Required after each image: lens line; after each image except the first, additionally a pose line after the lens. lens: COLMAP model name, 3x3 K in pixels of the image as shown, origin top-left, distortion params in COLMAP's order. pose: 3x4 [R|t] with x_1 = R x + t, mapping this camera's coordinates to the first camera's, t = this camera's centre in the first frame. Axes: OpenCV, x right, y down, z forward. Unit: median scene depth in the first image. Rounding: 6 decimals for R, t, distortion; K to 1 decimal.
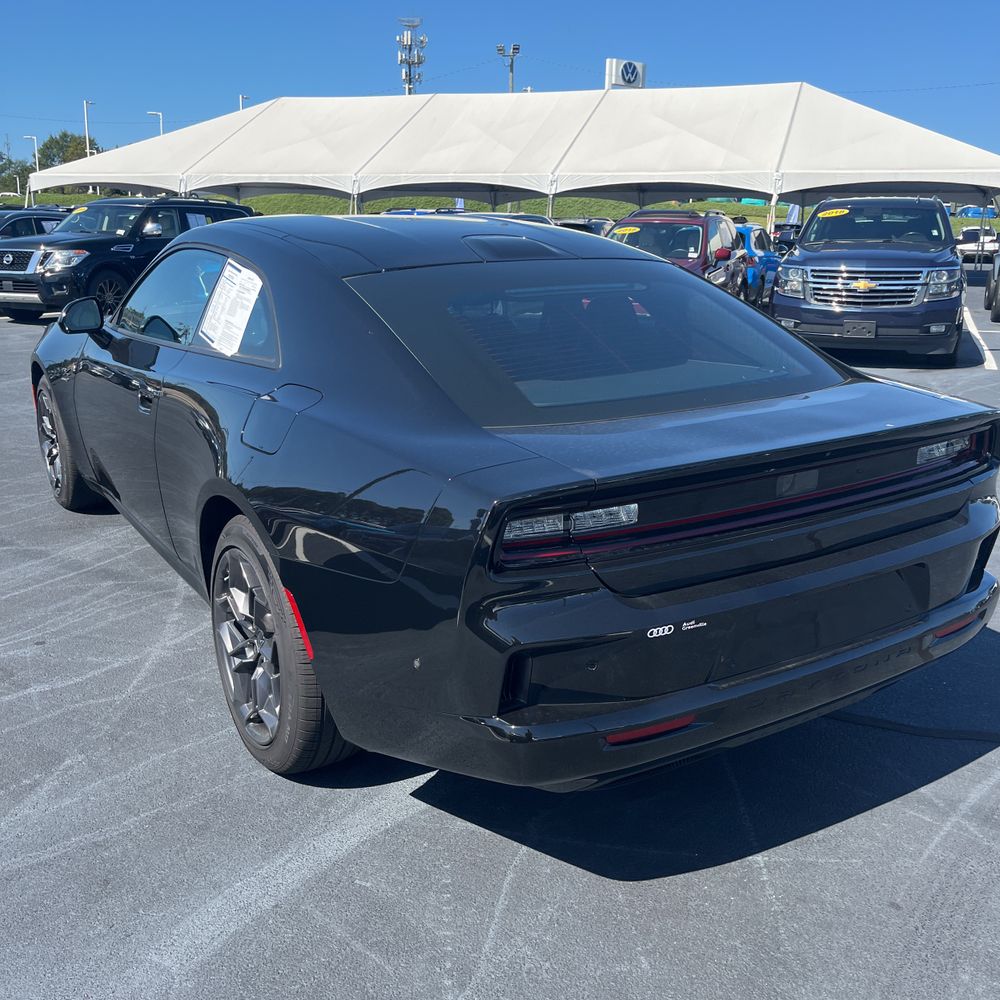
lens RADIAL K [[996.8, 0, 500.0], [0, 996.8, 500.0], [0, 0, 1]] dist [0.024298, -0.005508]
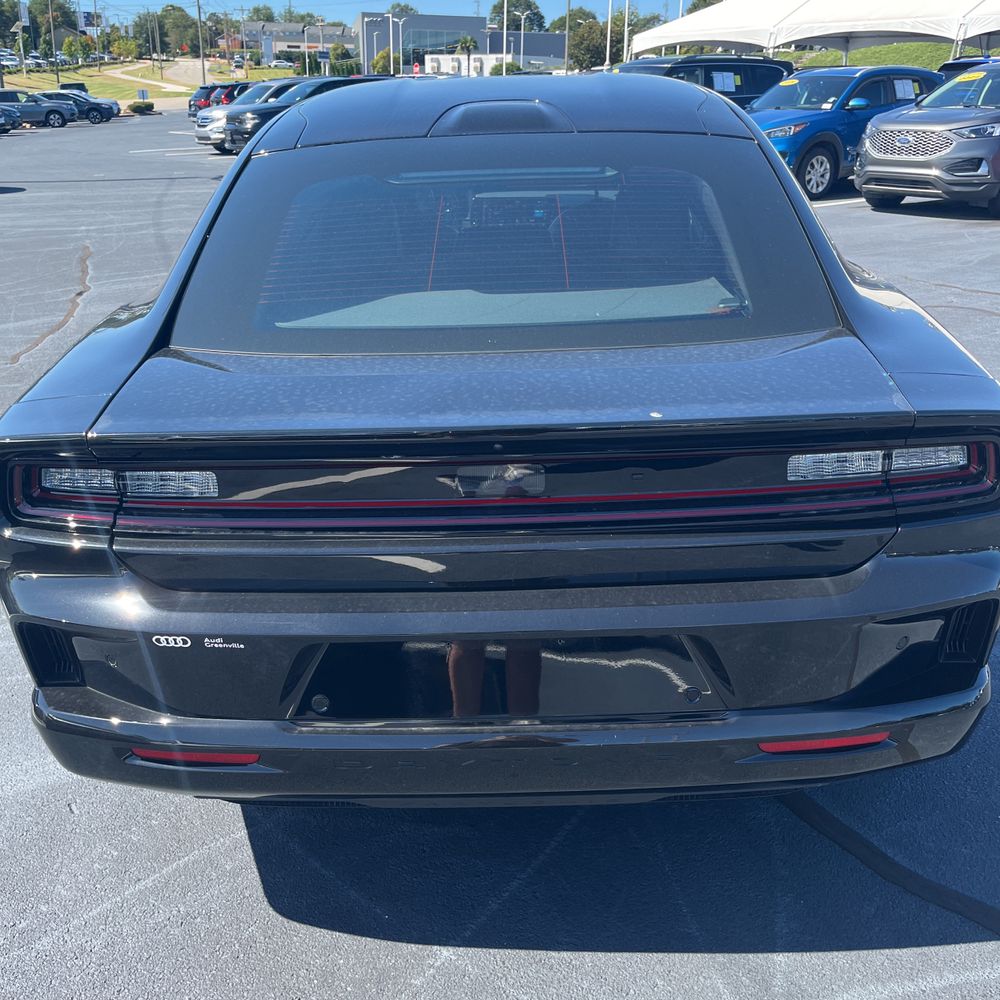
lens RADIAL K [[996.8, 0, 500.0], [0, 996.8, 500.0], [0, 0, 1]] dist [0.024298, -0.005508]
pose [[0.846333, 0.187046, -0.498732, 0.593361], [-0.122545, 0.979574, 0.159428, -0.103291], [0.518365, -0.073813, 0.851968, 0.388725]]
